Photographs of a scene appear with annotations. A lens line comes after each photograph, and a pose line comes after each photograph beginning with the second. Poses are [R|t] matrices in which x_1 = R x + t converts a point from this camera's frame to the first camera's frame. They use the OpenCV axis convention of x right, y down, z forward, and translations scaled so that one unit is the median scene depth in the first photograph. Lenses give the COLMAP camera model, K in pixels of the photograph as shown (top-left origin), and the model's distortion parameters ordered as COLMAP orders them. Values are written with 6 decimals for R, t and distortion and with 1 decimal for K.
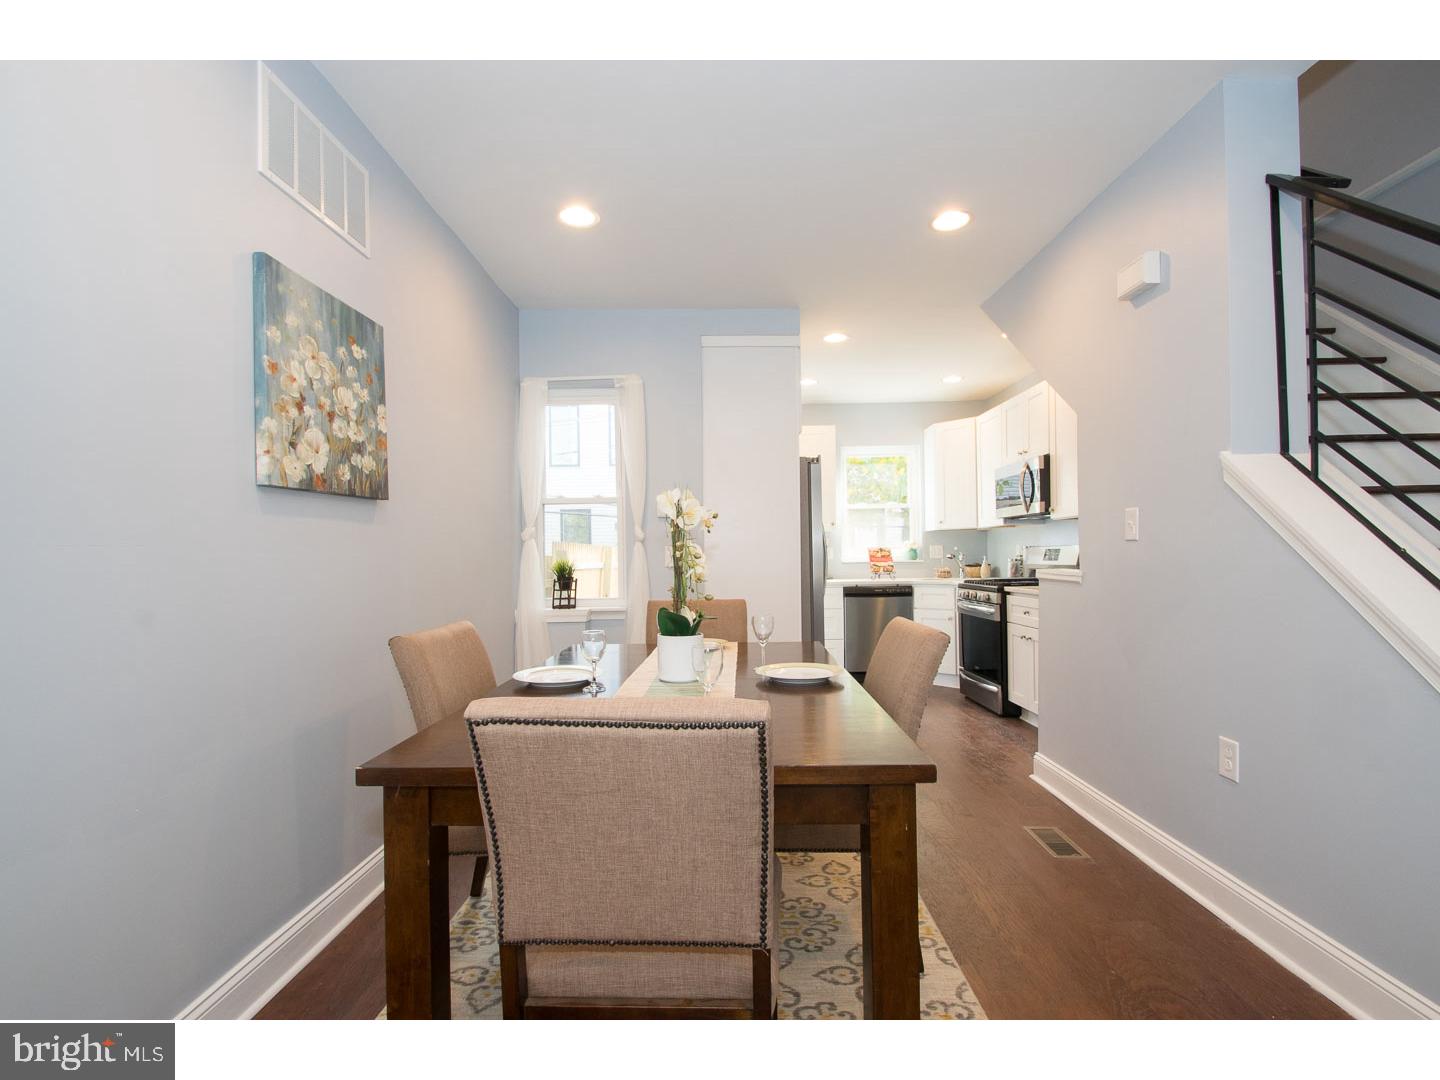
lens RADIAL K [[664.1, 0, 718.5], [0, 664.1, 558.3], [0, 0, 1]] dist [0.000930, -0.013818]
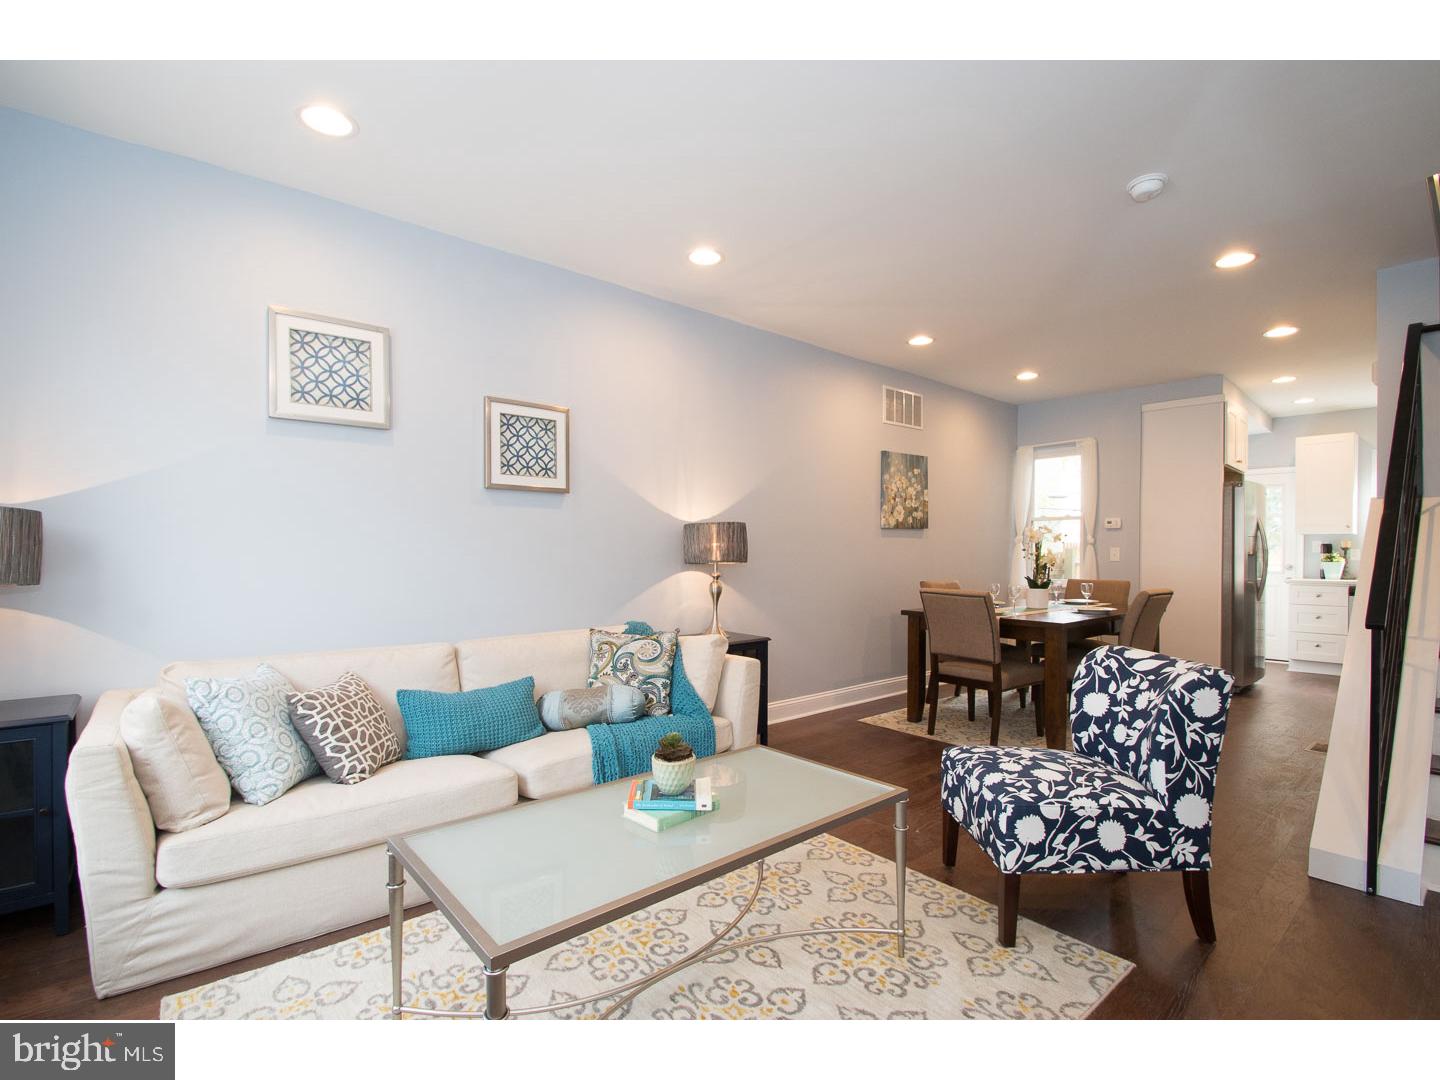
lens RADIAL K [[664.1, 0, 718.5], [0, 664.1, 558.3], [0, 0, 1]] dist [0.000930, -0.013818]
pose [[0.650885, 0.024901, -0.758768, 0.871002], [-0.016607, 0.999690, 0.018561, -0.012678], [0.758995, 0.000520, 0.651096, -1.190297]]
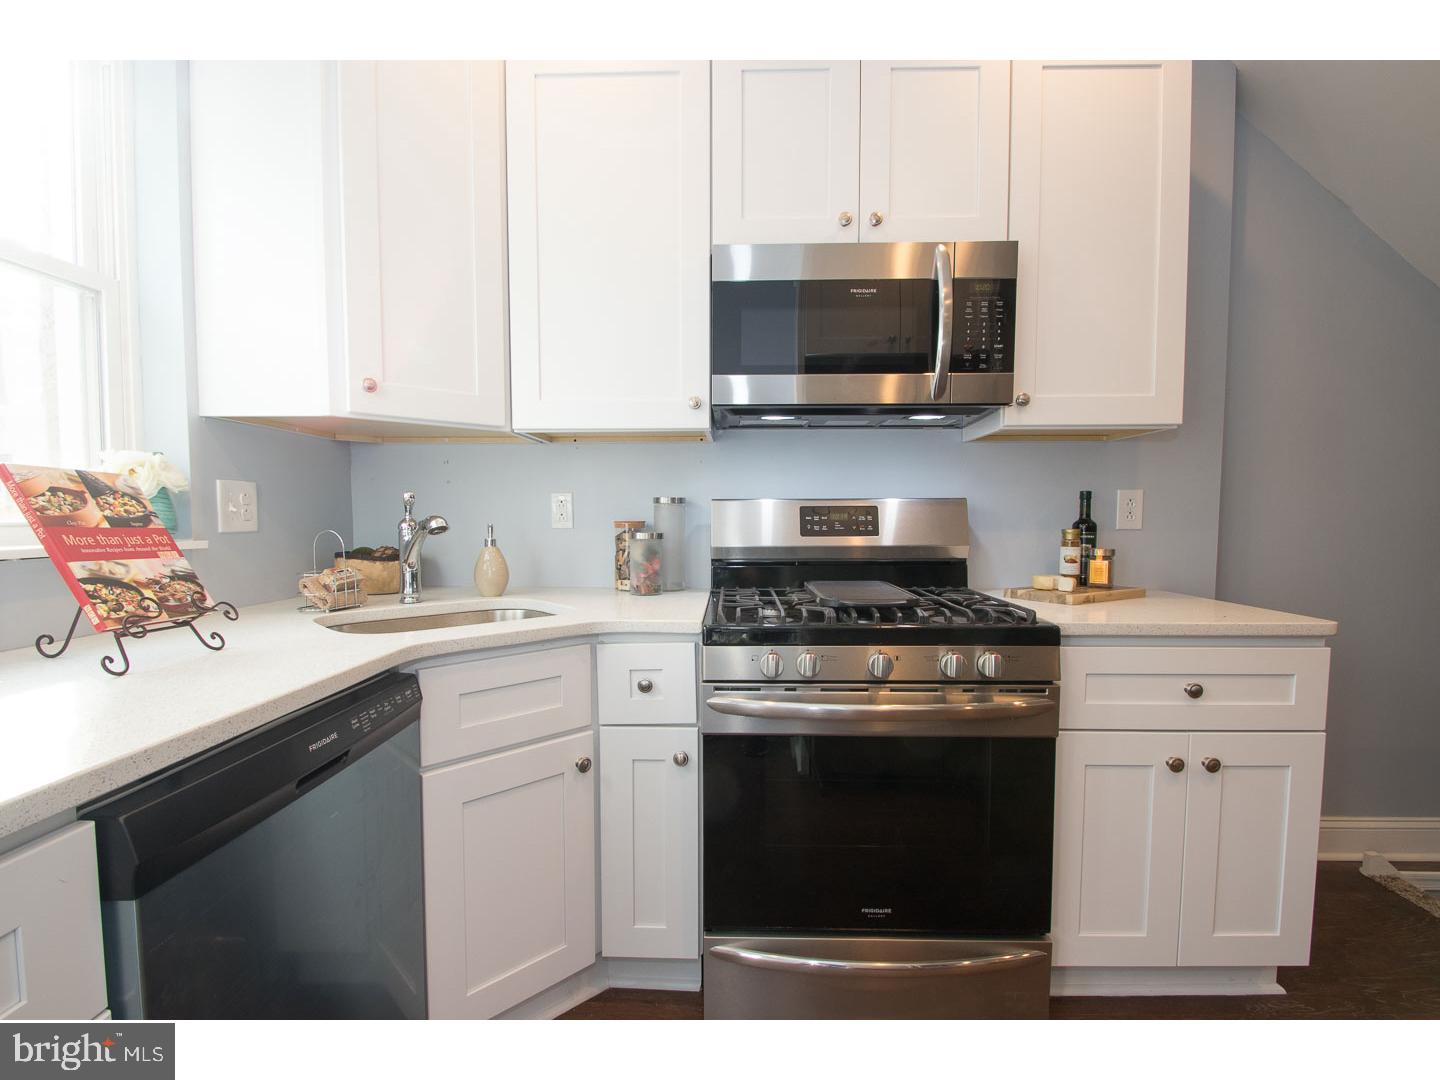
lens RADIAL K [[676.5, 0, 727.0], [0, 676.5, 553.2], [0, 0, 1]] dist [0.014846, -0.018004]
pose [[0.026935, -0.039797, 0.998845, 0.228073], [0.001703, 0.999208, 0.039766, -0.005653], [-0.999636, 0.000630, 0.026981, 2.377497]]
